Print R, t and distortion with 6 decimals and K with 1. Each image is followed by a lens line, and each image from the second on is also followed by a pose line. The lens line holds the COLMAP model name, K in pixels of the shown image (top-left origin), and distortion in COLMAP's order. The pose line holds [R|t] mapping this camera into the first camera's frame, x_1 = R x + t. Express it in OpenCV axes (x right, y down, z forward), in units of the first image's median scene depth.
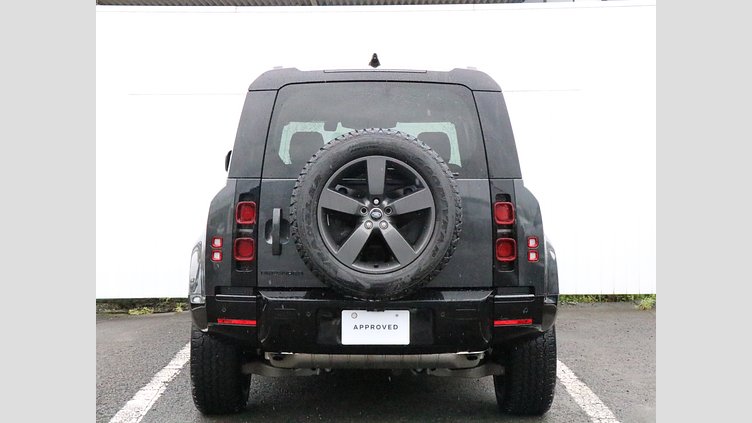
lens RADIAL K [[1222.3, 0, 377.3], [0, 1222.3, 171.5], [0, 0, 1]] dist [0.003559, -0.083259]
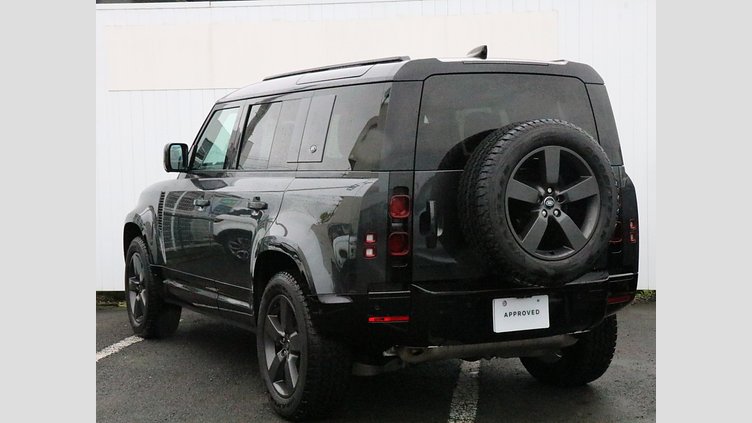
lens RADIAL K [[1228.0, 0, 375.8], [0, 1228.0, 169.6], [0, 0, 1]] dist [-0.016296, 0.067961]
pose [[0.901427, -0.023434, 0.432296, -0.554800], [0.021037, 0.999725, 0.010325, -0.006256], [-0.432419, -0.000213, 0.901673, 0.125625]]
